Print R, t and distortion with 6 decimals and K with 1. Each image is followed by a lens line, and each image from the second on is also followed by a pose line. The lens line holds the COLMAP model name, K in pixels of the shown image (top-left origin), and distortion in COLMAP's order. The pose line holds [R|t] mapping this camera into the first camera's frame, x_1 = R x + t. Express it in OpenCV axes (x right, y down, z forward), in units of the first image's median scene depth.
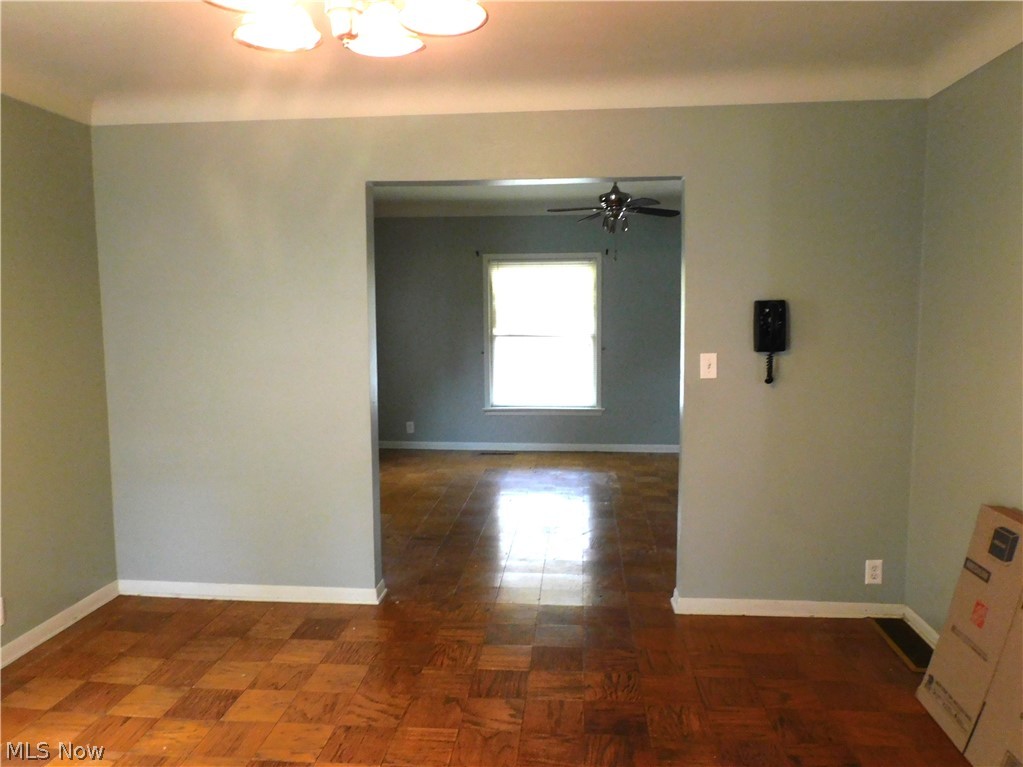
lens RADIAL K [[724.3, 0, 507.5], [0, 724.3, 382.2], [0, 0, 1]] dist [-0.007628, -0.002172]
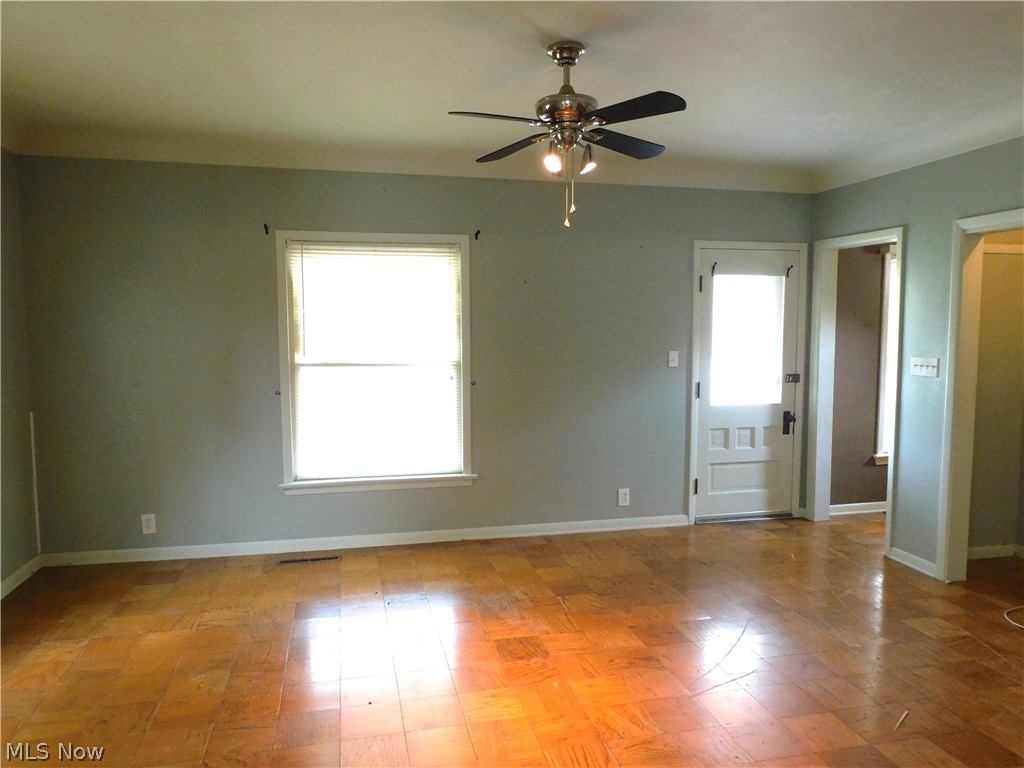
lens RADIAL K [[725.0, 0, 511.1], [0, 725.0, 383.5], [0, 0, 1]] dist [-0.007628, -0.002172]
pose [[0.947774, -0.020172, 0.318306, -0.042650], [0.027599, 0.999442, -0.018841, -0.032420], [-0.317748, 0.026642, 0.947801, 0.366973]]
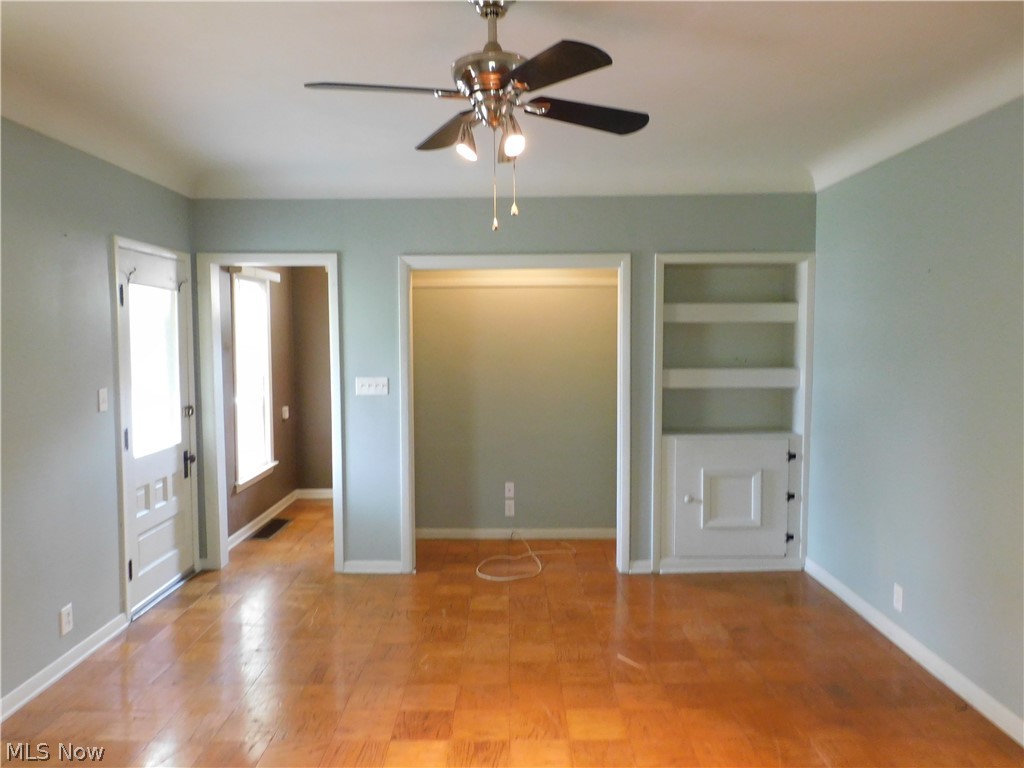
lens RADIAL K [[725.0, 0, 507.6], [0, 725.0, 393.6], [0, 0, 1]] dist [-0.007628, -0.002172]
pose [[-0.089992, -0.067076, 0.993681, -0.178911], [0.107605, 0.991234, 0.076656, -0.075963], [-0.990112, 0.113824, -0.081986, 0.737578]]
